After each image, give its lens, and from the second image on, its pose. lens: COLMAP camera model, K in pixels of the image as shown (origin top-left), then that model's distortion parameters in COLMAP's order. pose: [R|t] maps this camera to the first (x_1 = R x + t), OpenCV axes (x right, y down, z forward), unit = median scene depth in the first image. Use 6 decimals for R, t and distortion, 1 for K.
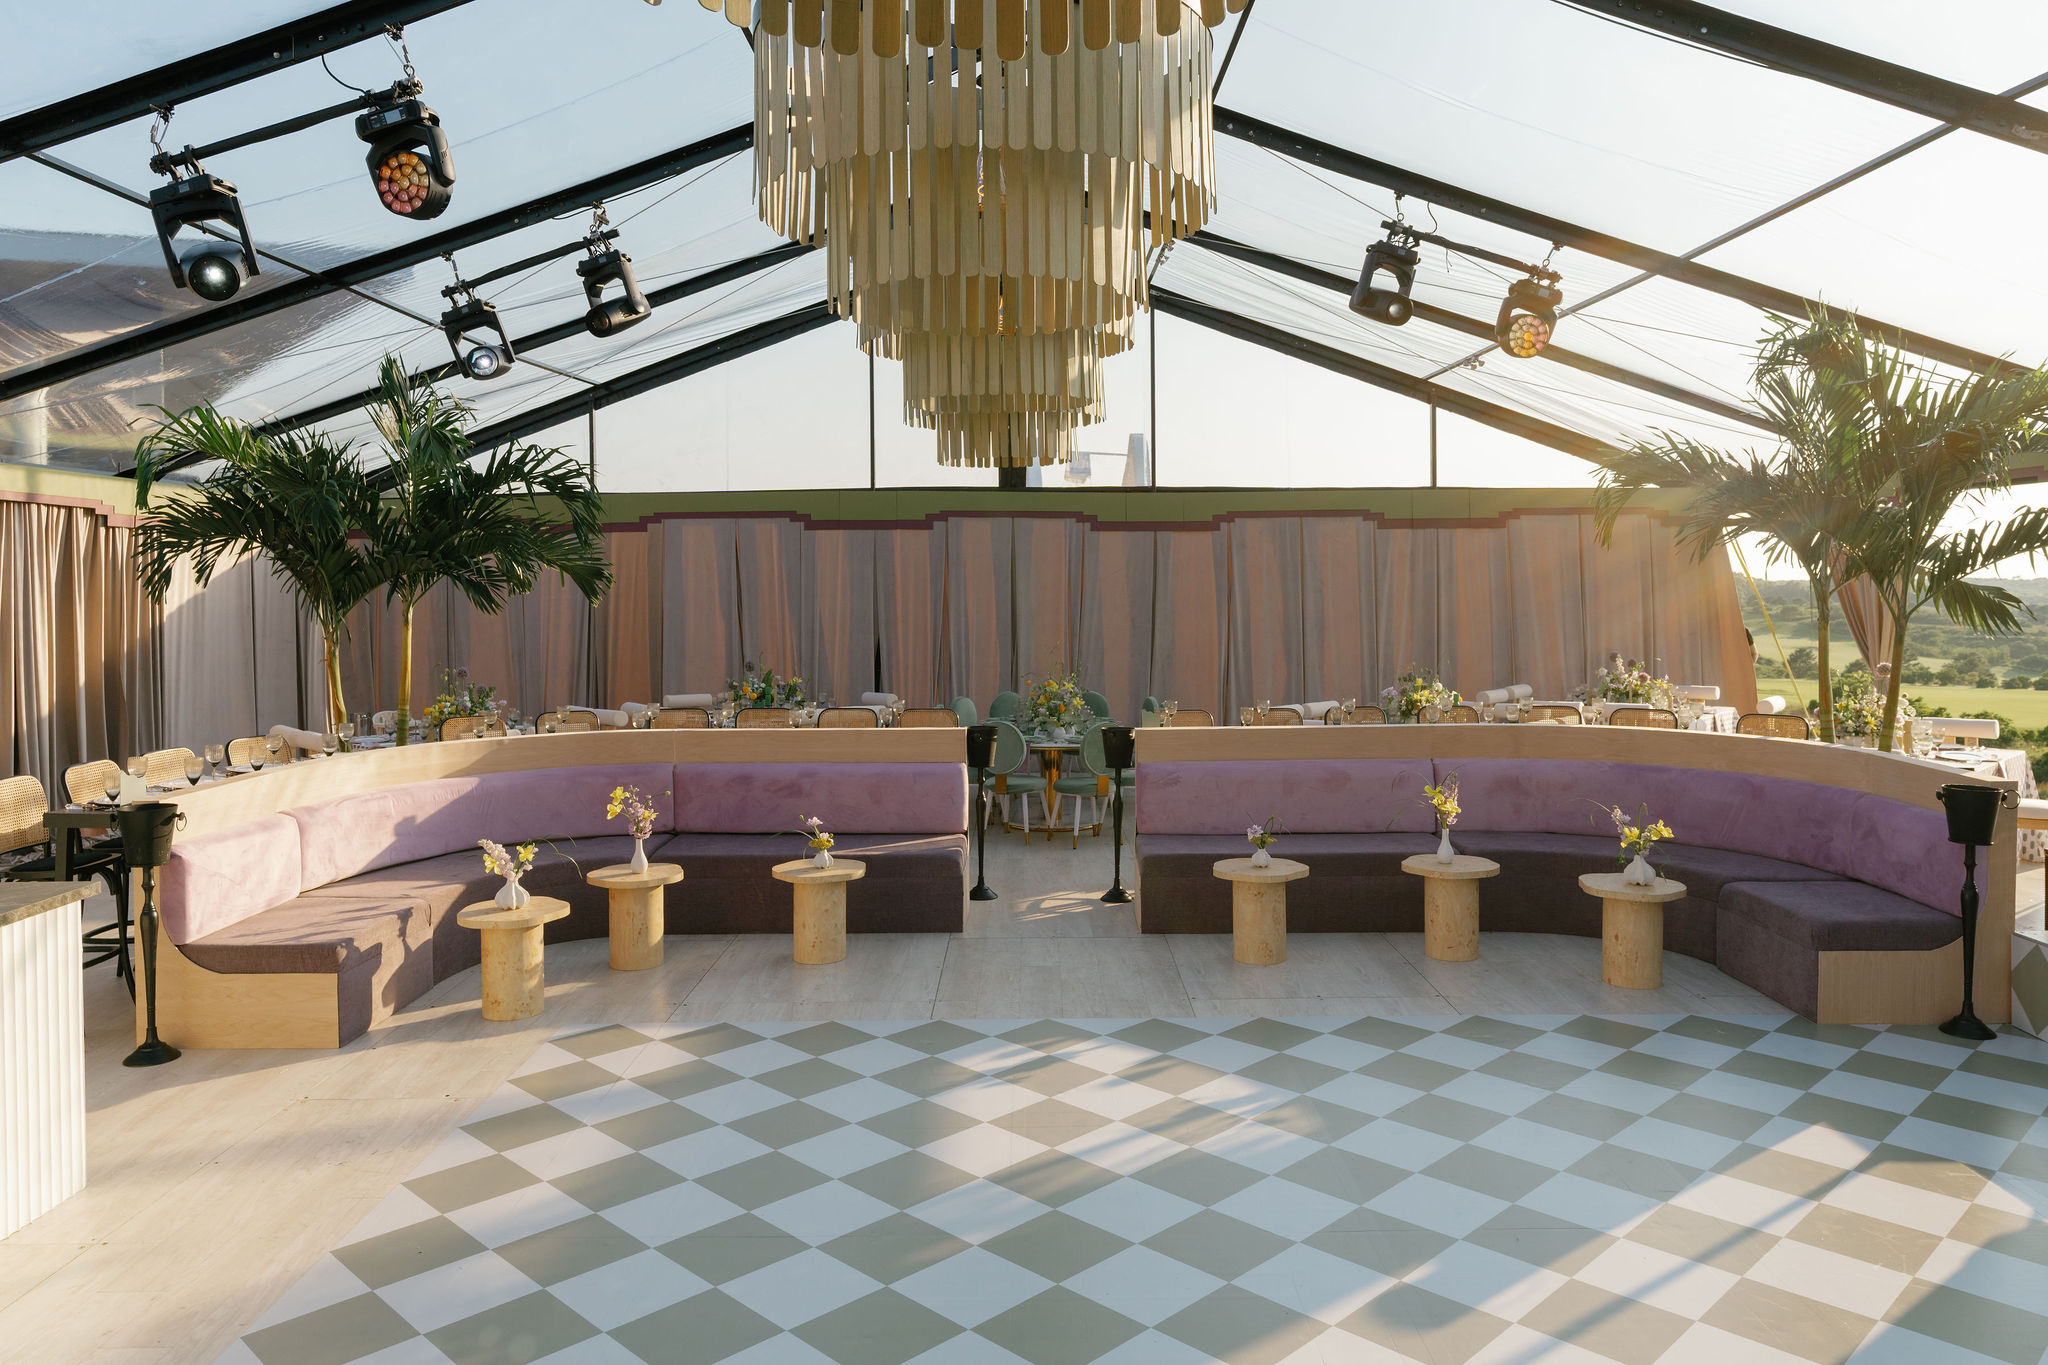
lens RADIAL K [[1496.0, 0, 1074.7], [0, 1496.0, 585.7], [0, 0, 1]] dist [-0.008184, -0.003595]
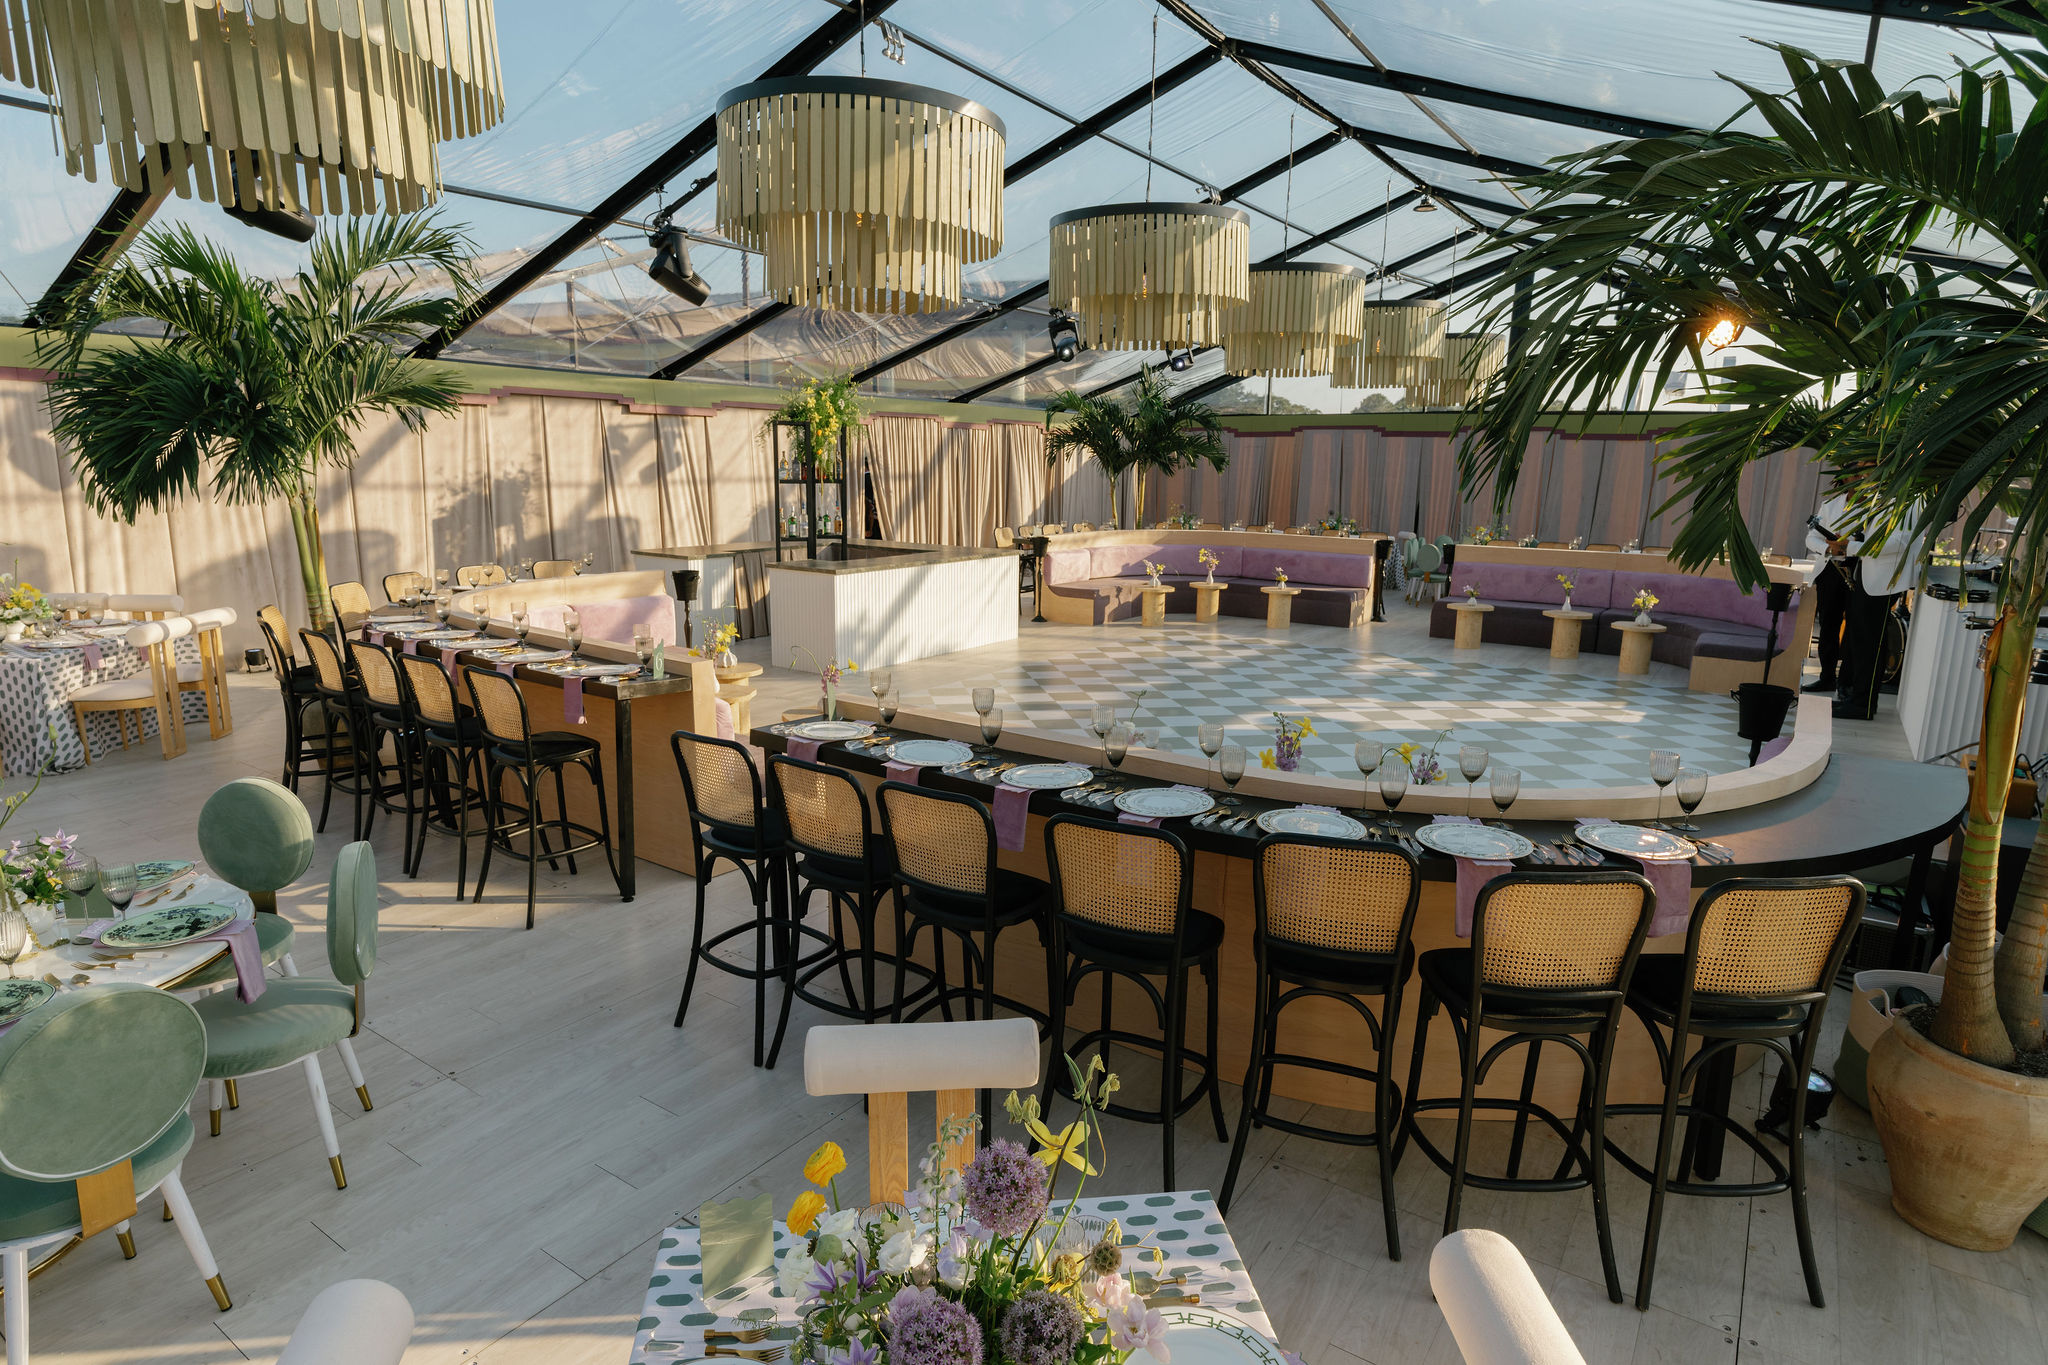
lens RADIAL K [[1133.9, 0, 1024.0], [0, 1133.9, 682.5], [0, 0, 1]] dist [0.007074, 0.001166]
pose [[0.819546, 0.135616, -0.556734, 0.441294], [-0.028809, 0.980113, 0.196339, -0.007715], [0.572289, -0.144870, 0.807154, -0.603593]]
